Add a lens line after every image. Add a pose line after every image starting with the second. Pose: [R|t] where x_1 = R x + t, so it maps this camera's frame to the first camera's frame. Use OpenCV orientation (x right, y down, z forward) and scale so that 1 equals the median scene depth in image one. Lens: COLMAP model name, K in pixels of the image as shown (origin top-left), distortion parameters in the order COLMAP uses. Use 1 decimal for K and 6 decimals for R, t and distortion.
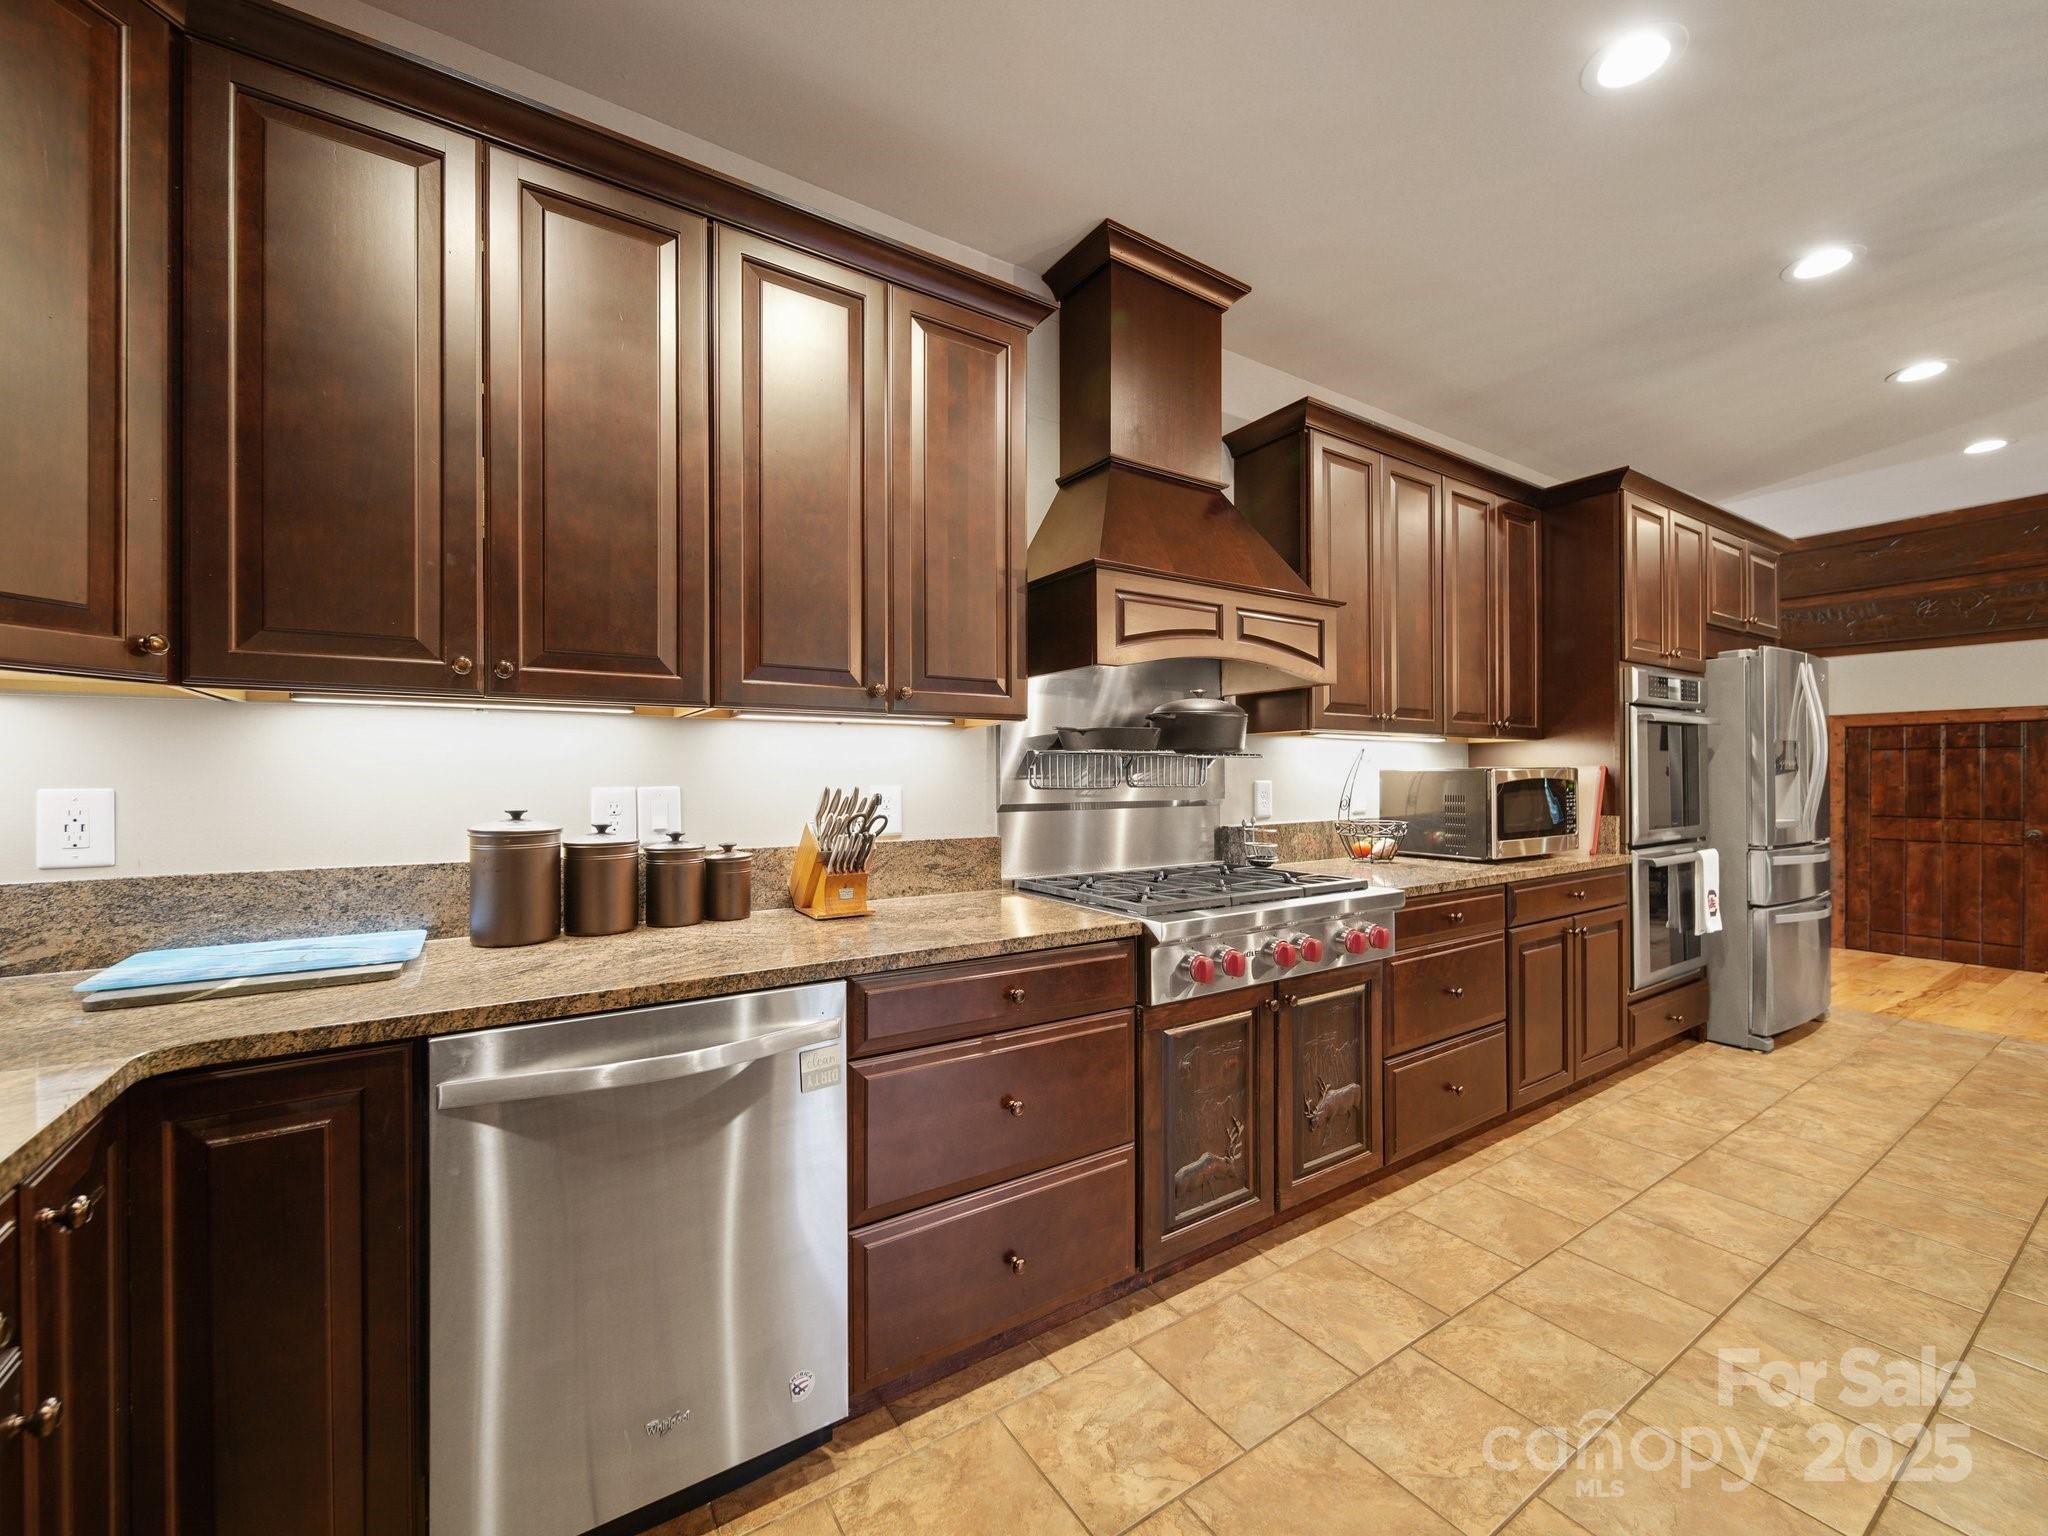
lens RADIAL K [[819.7, 0, 1024.0], [0, 819.7, 768.0], [0, 0, 1]] dist [-0.002604, -0.000214]
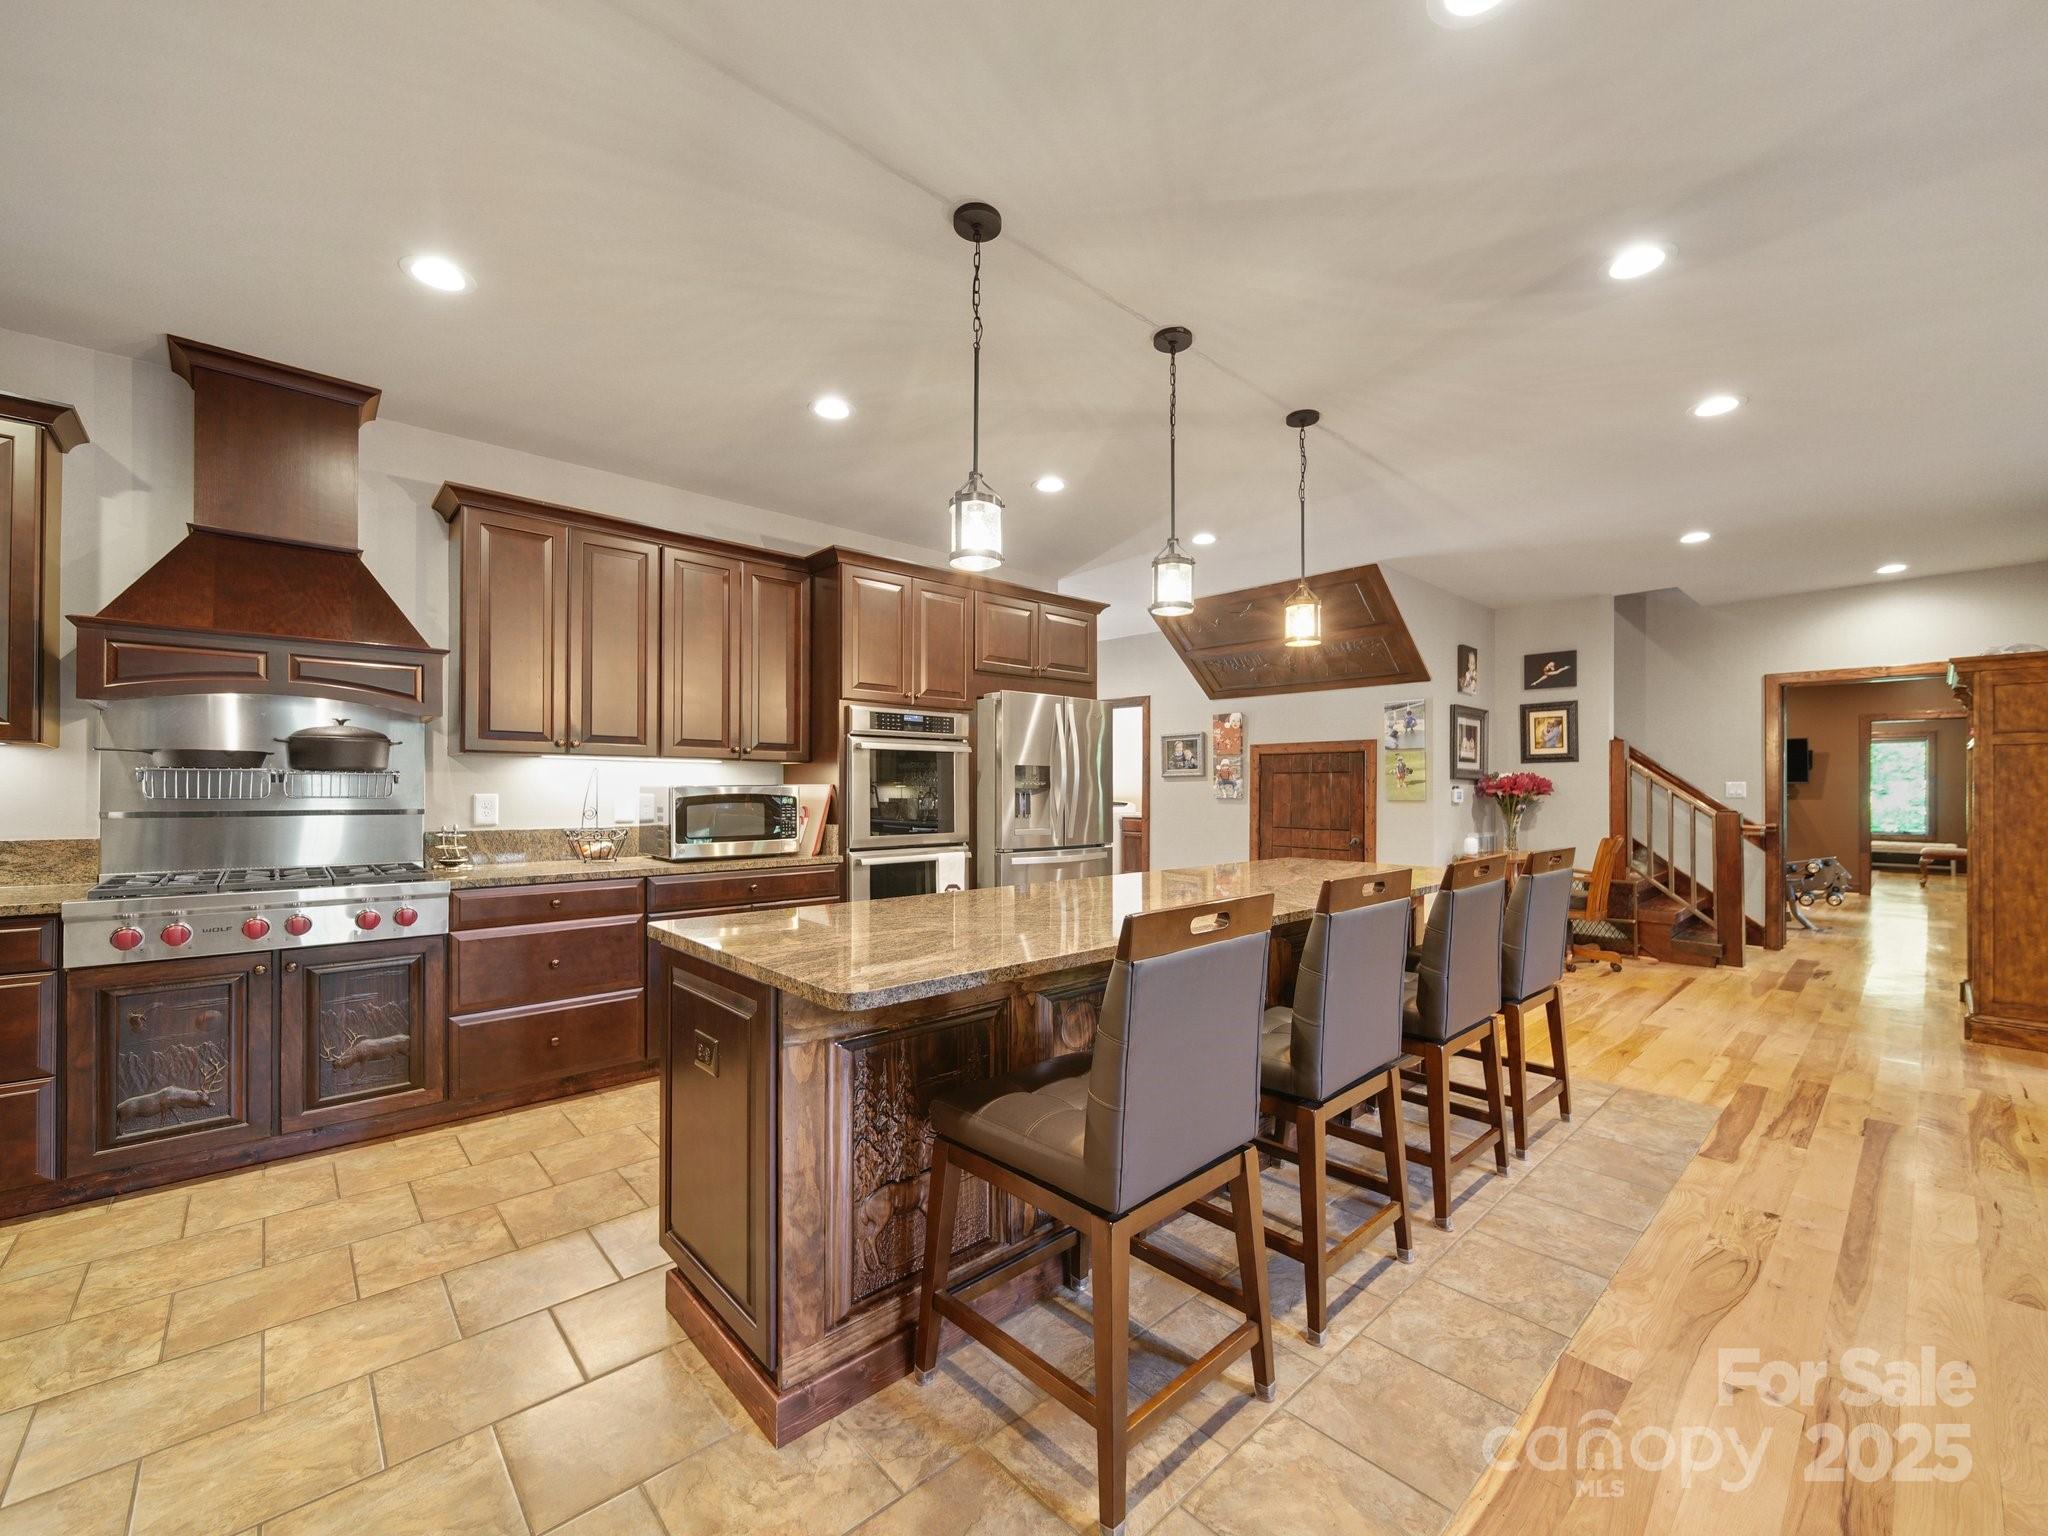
lens RADIAL K [[835.4, 0, 1024.0], [0, 835.4, 768.0], [0, 0, 1]] dist [0.000136, -0.000055]
pose [[0.988388, 0.011374, 0.151522, 1.114197], [-0.008700, 0.999795, -0.018299, -0.009695], [-0.151699, 0.016769, 0.988285, -0.411034]]
